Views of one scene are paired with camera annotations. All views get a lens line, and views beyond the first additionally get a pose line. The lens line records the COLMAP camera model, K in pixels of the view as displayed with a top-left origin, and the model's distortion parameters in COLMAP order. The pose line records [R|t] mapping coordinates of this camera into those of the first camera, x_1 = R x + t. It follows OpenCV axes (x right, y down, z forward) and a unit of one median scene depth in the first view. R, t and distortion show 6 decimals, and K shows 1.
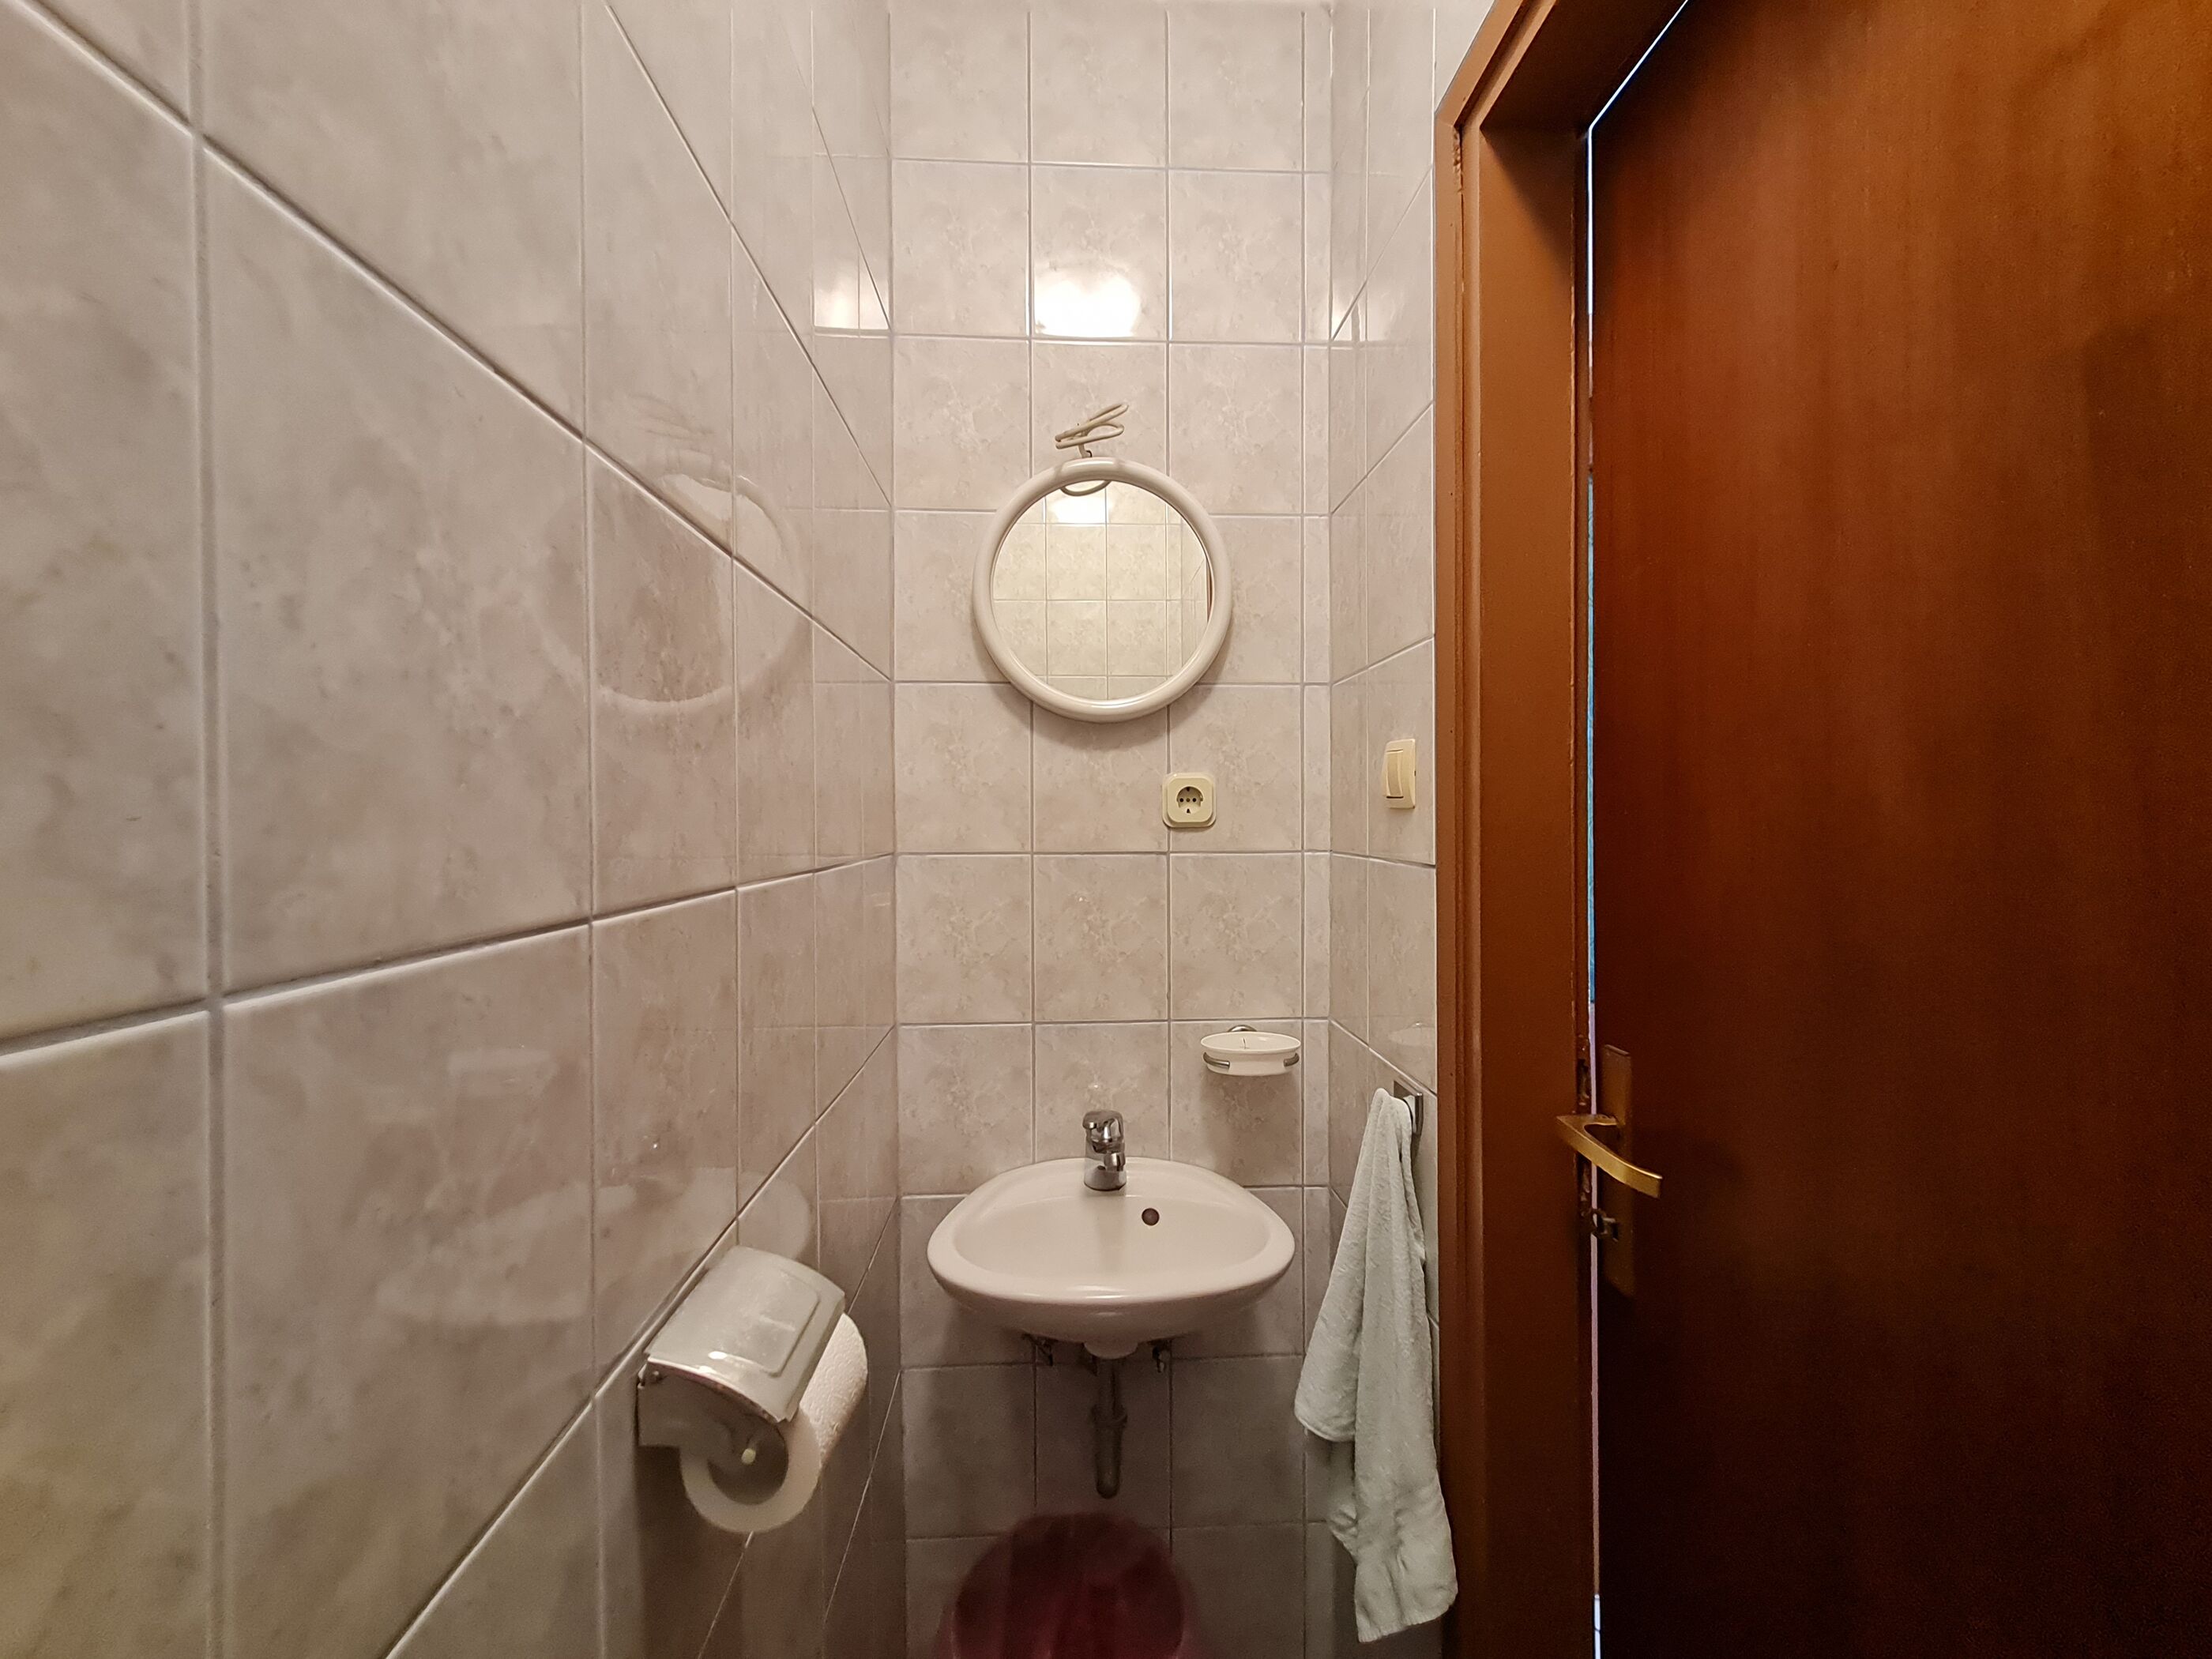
lens RADIAL K [[856.2, 0, 1104.4], [0, 856.2, 817.1], [0, 0, 1]] dist [0.006855, -0.000114]
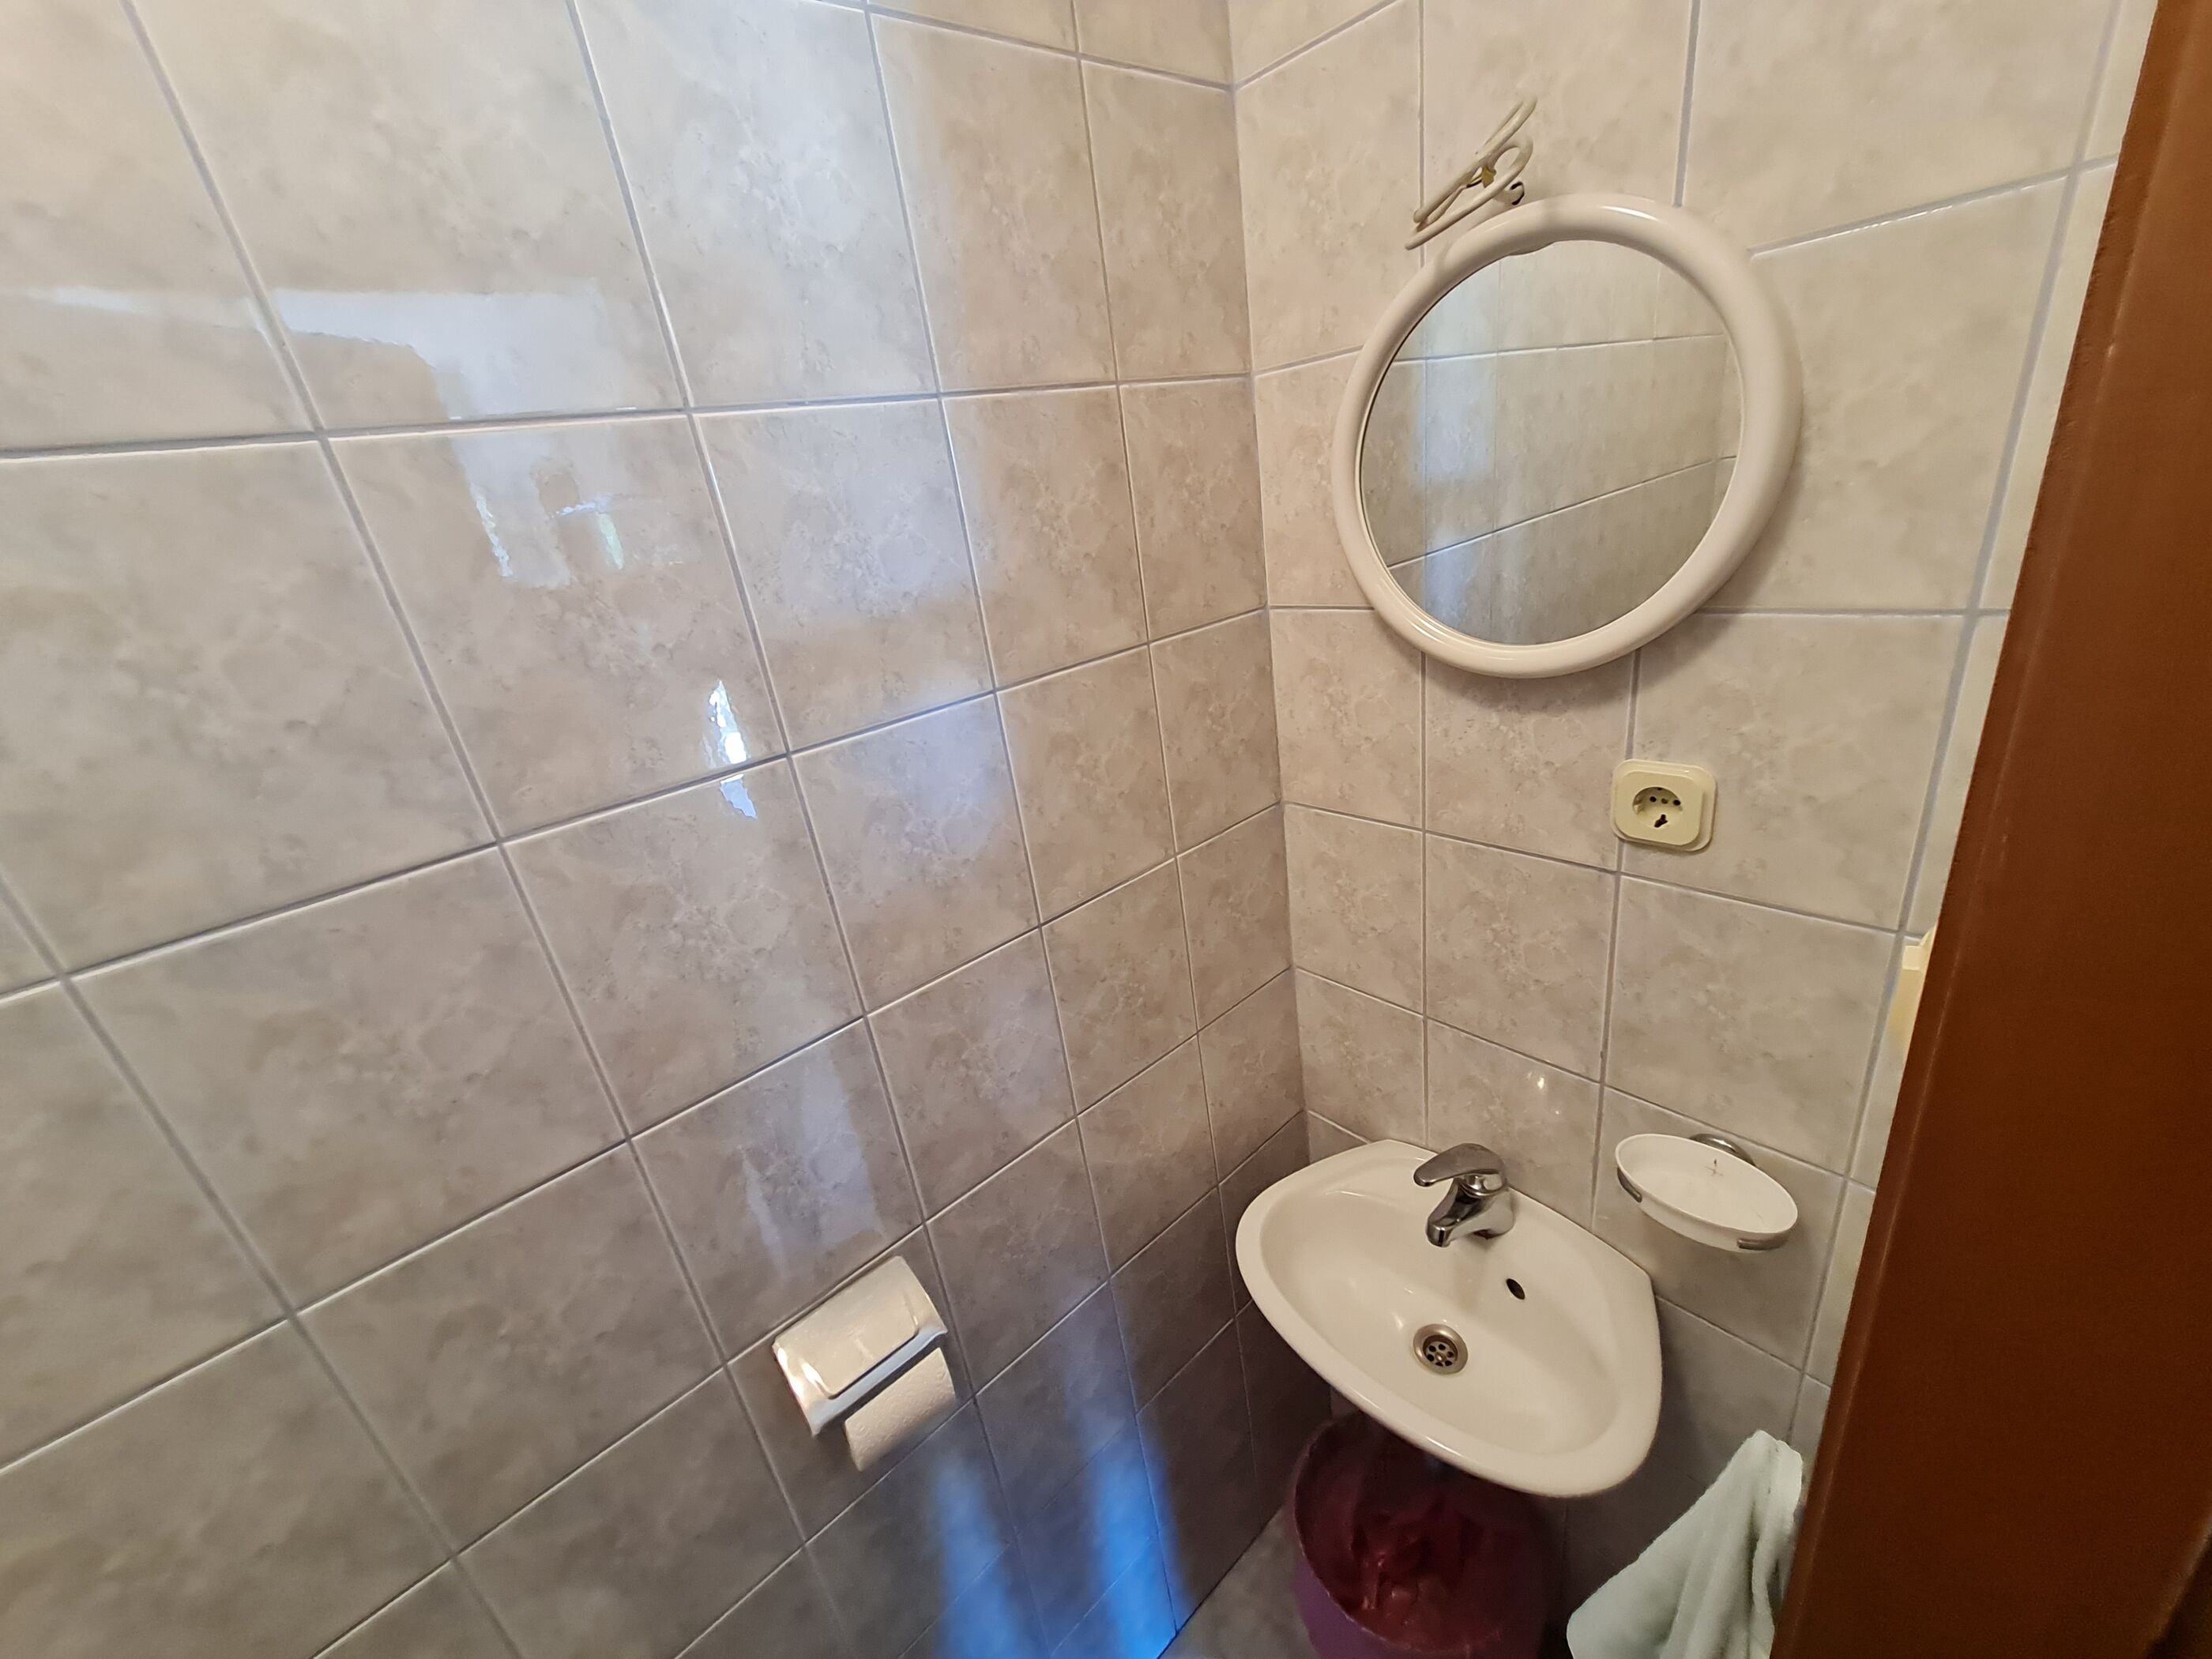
lens RADIAL K [[856.2, 0, 1104.4], [0, 856.2, 817.1], [0, 0, 1]] dist [0.006855, -0.000114]
pose [[0.615740, 0.207227, -0.760211, 0.323485], [0.135839, 0.922435, 0.361472, -0.288485], [0.776152, -0.325839, 0.539831, 0.362237]]
